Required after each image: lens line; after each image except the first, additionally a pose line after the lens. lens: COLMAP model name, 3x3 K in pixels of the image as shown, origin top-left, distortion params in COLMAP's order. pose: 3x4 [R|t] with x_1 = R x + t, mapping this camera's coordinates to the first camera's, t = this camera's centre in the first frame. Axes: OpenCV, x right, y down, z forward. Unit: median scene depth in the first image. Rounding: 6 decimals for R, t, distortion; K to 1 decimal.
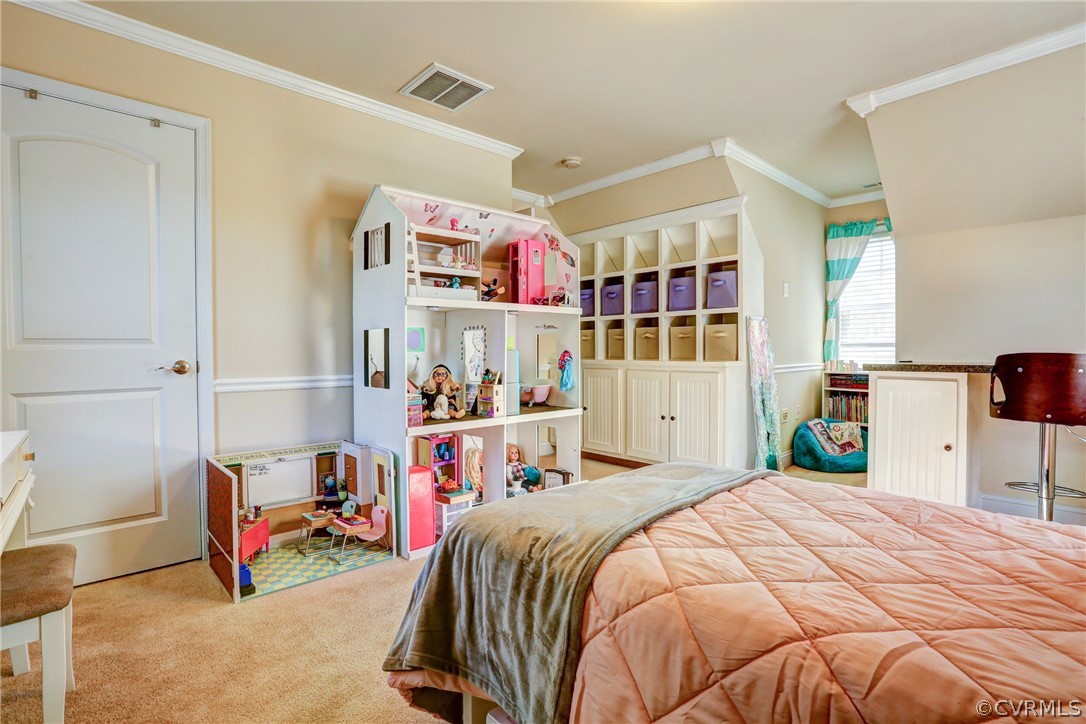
lens RADIAL K [[519.9, 0, 543.0], [0, 519.9, 362.0], [0, 0, 1]] dist [0.000468, -0.000002]
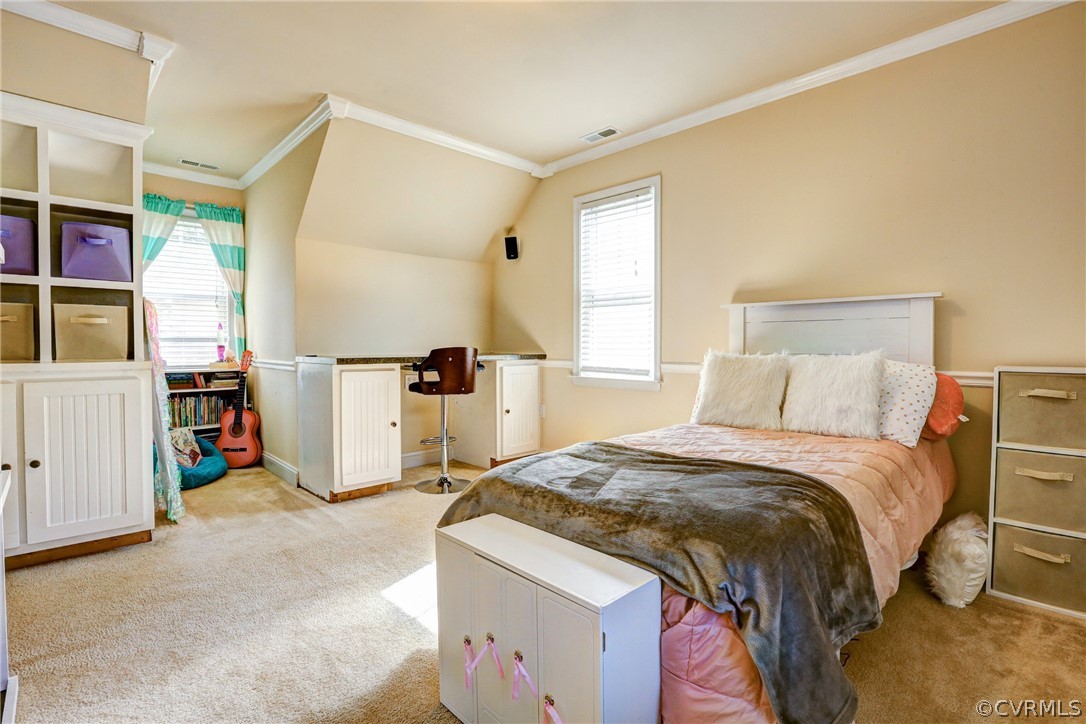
lens RADIAL K [[519.9, 0, 543.0], [0, 519.9, 362.0], [0, 0, 1]] dist [0.000468, -0.000002]
pose [[-0.020168, -0.027477, 0.999419, -0.325926], [0.021634, 0.999376, 0.027912, -0.006742], [-0.999563, 0.022184, -0.019561, 0.456141]]
